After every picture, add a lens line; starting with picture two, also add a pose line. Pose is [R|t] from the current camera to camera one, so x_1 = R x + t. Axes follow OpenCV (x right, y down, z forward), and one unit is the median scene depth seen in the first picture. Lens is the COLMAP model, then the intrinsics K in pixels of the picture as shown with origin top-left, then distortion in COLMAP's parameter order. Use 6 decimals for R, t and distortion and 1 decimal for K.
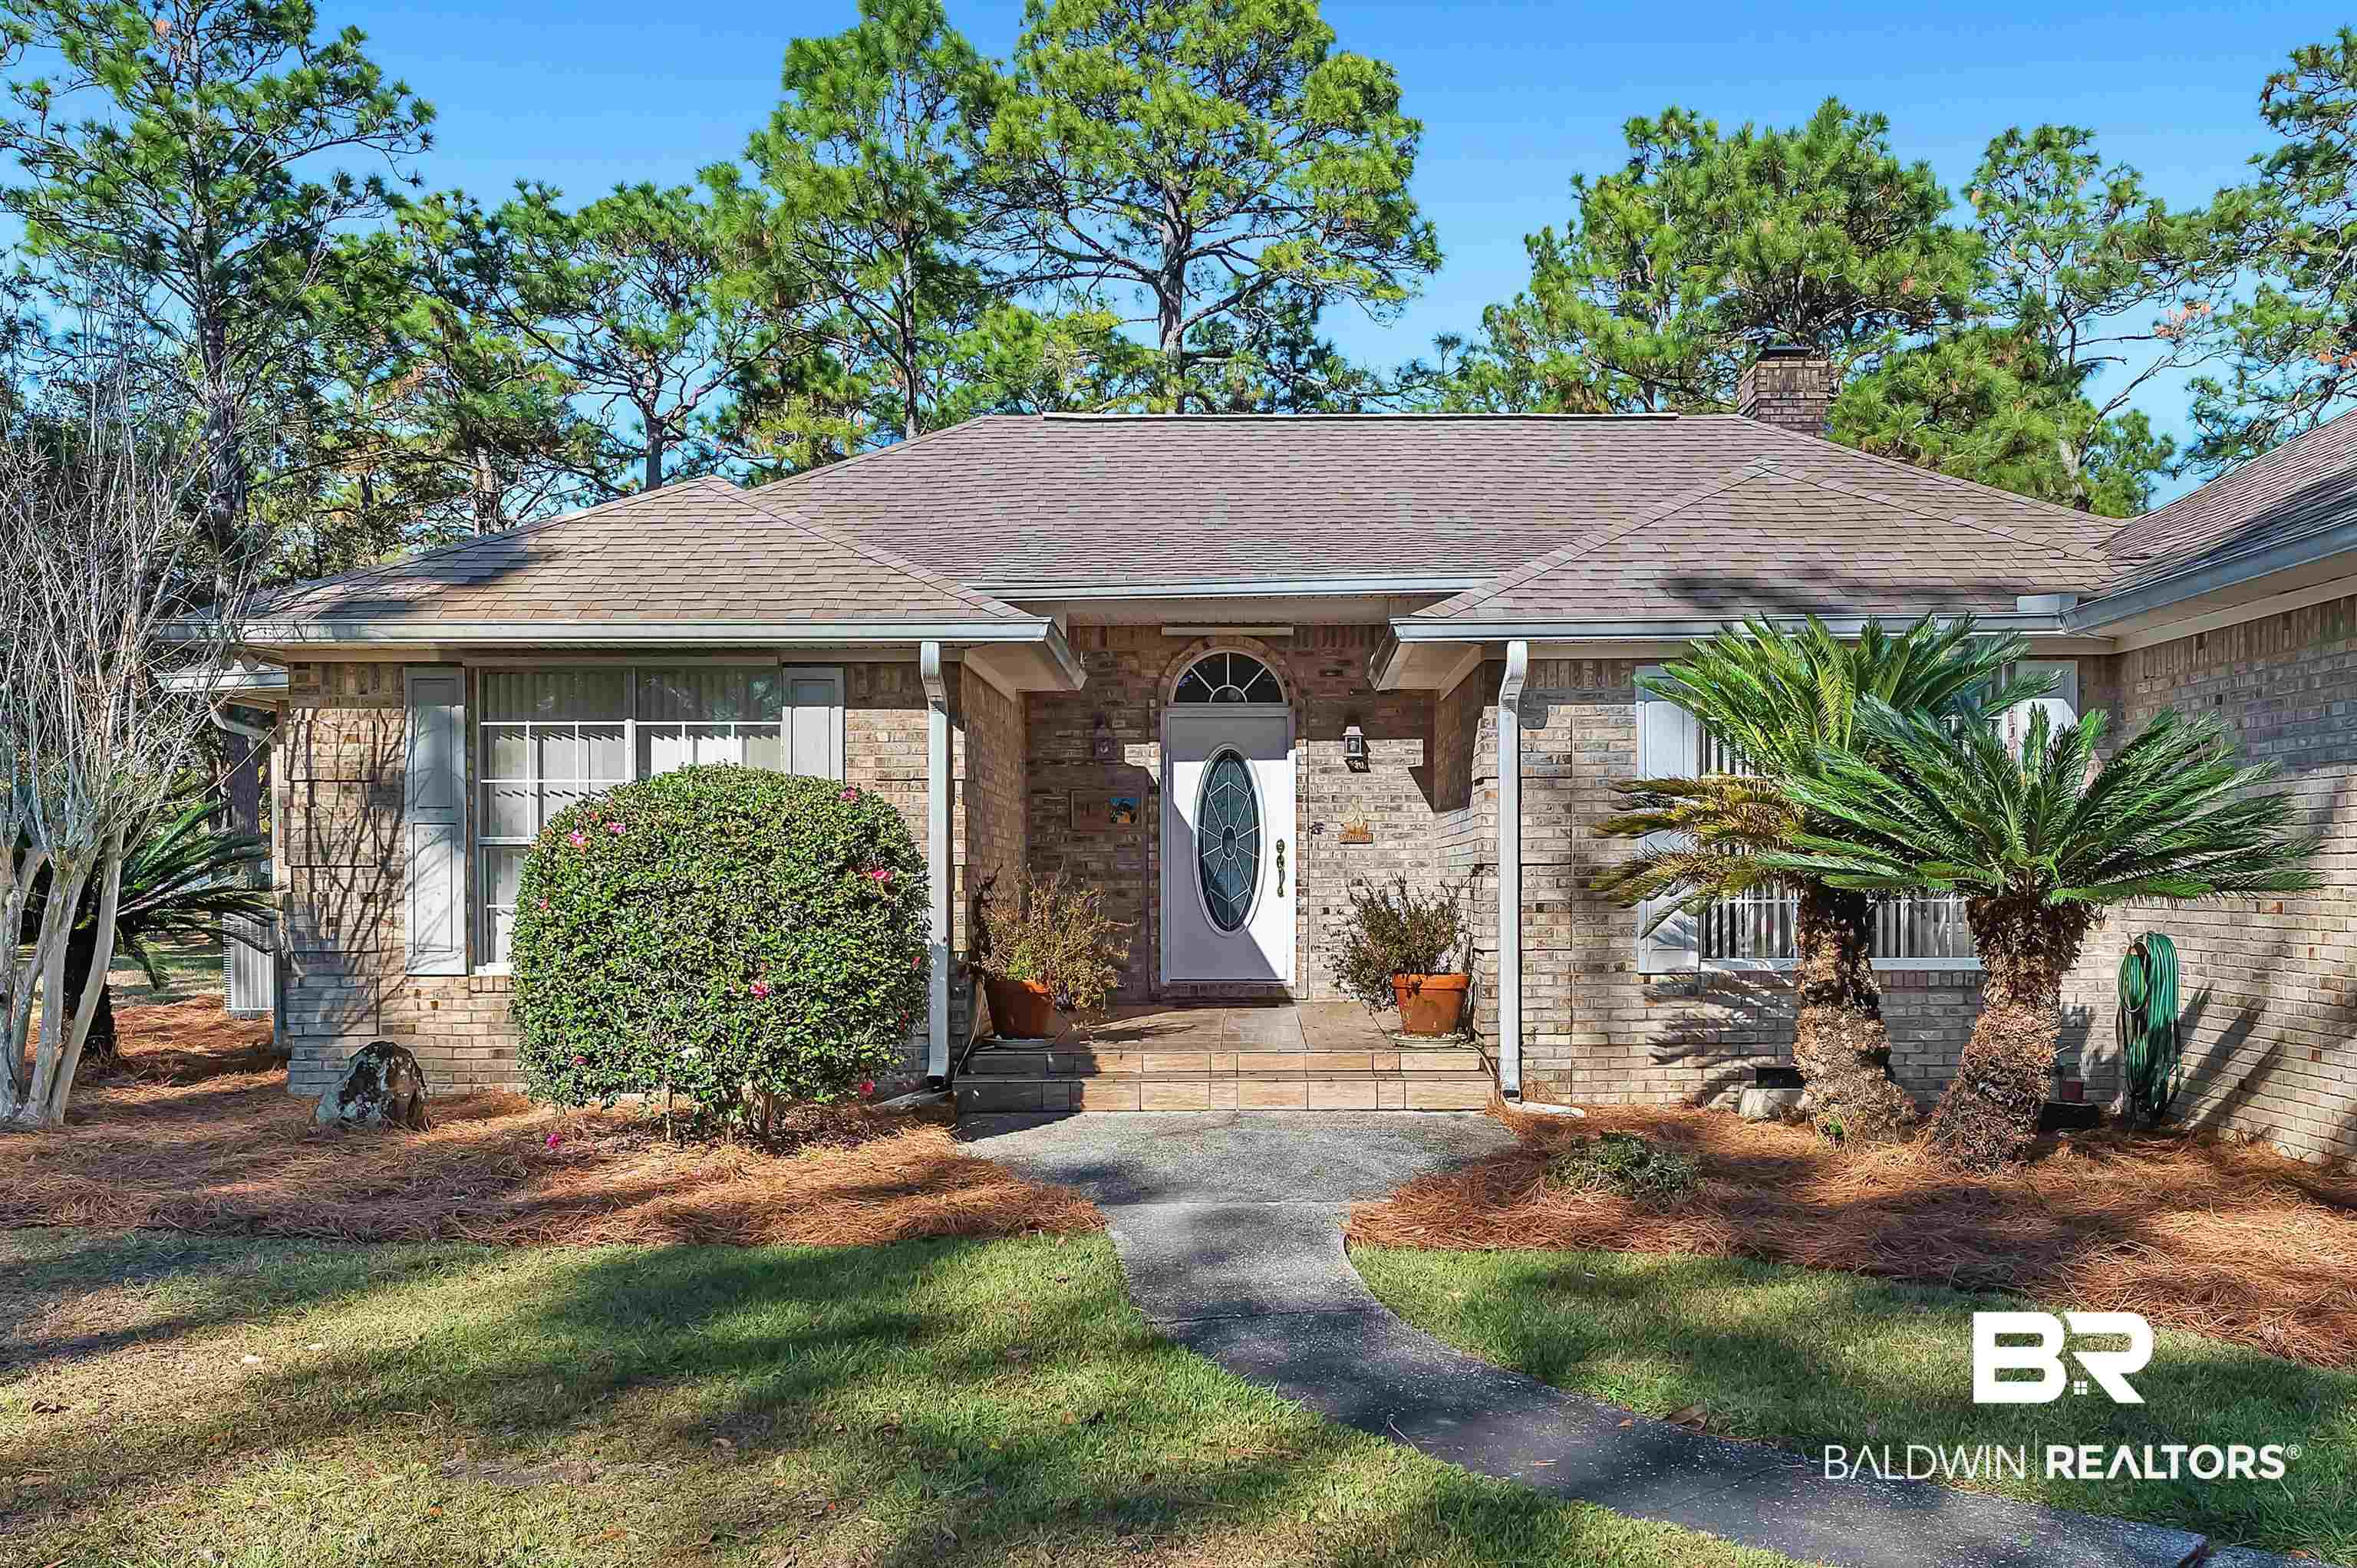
lens RADIAL K [[2063.8, 0, 1257.3], [0, 2063.8, 935.2], [0, 0, 1]] dist [0.002291, 0.014349]
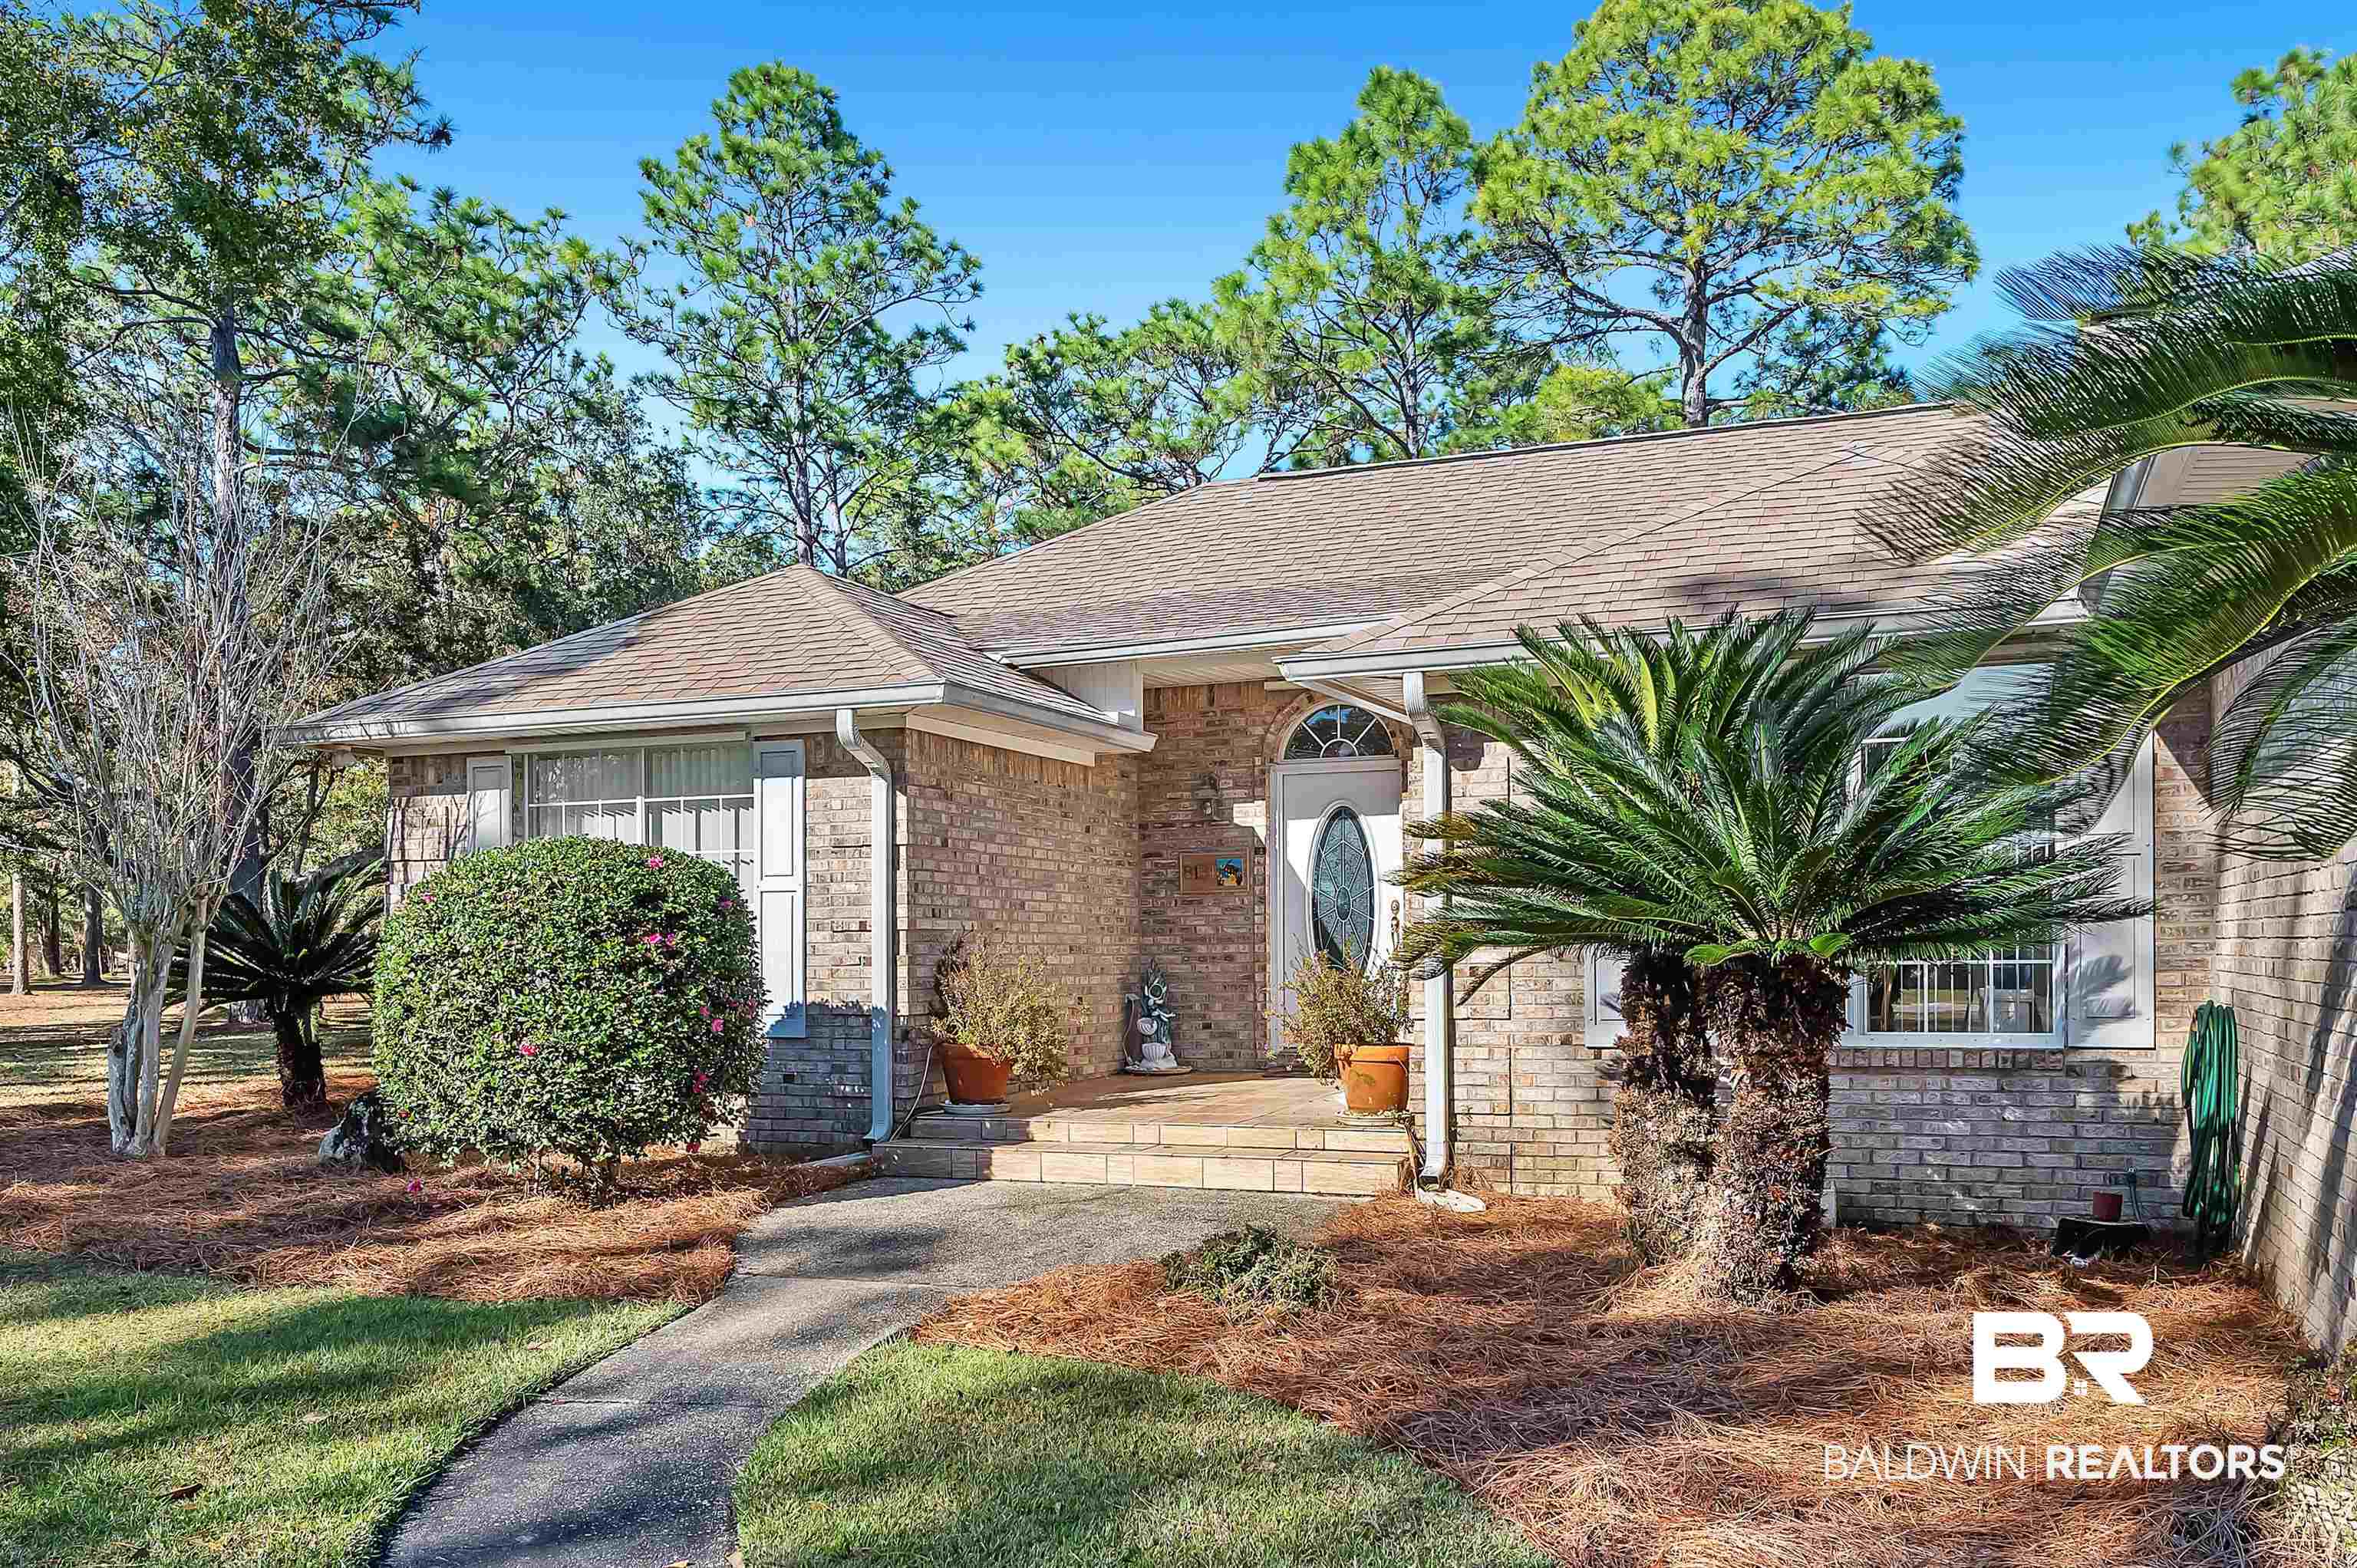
lens RADIAL K [[2006.6, 0, 1100.6], [0, 2006.6, 956.7], [0, 0, 1]] dist [0.000285, 0.006567]
pose [[0.916169, -0.003943, -0.400773, 0.257429], [-0.005018, 0.999760, -0.021308, -0.000335], [0.400761, 0.021533, 0.915930, 0.111069]]
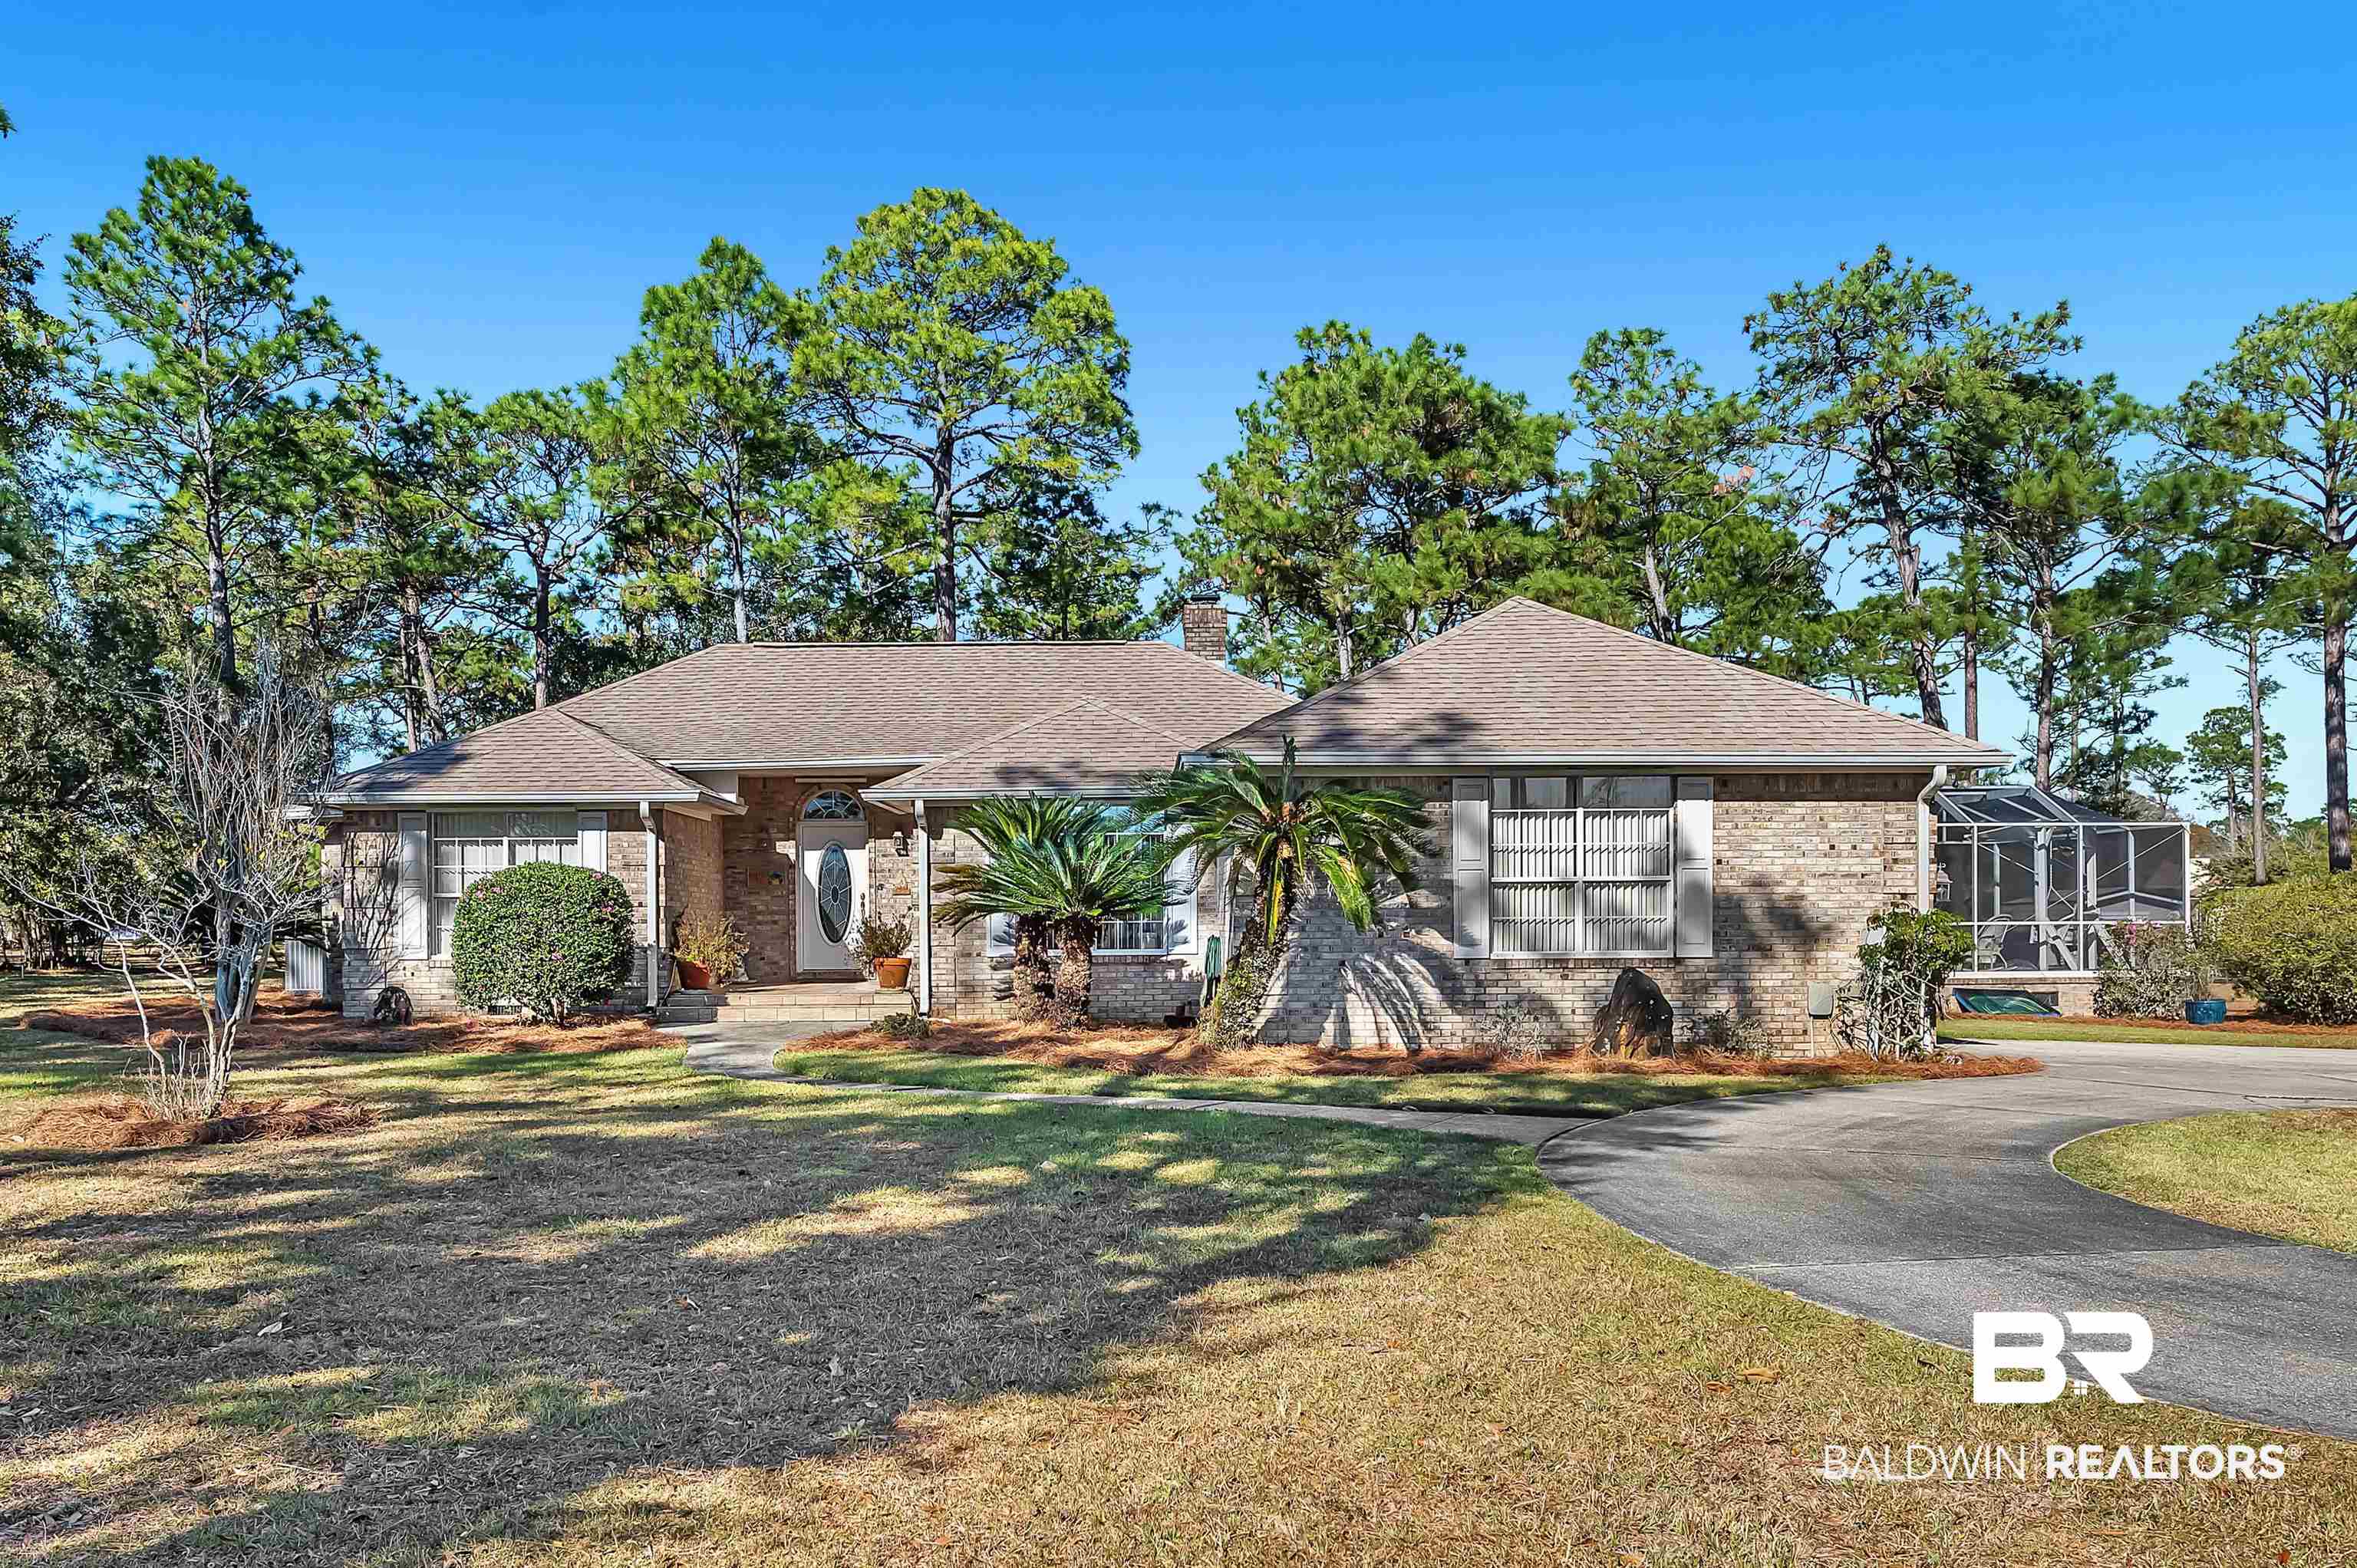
lens RADIAL K [[2006.6, 0, 1100.6], [0, 2006.6, 956.7], [0, 0, 1]] dist [0.000285, 0.006567]
pose [[0.999778, -0.003118, -0.020814, 0.261611], [0.002846, 0.999910, -0.013085, 0.034508], [0.020853, 0.013023, 0.999698, -0.781861]]
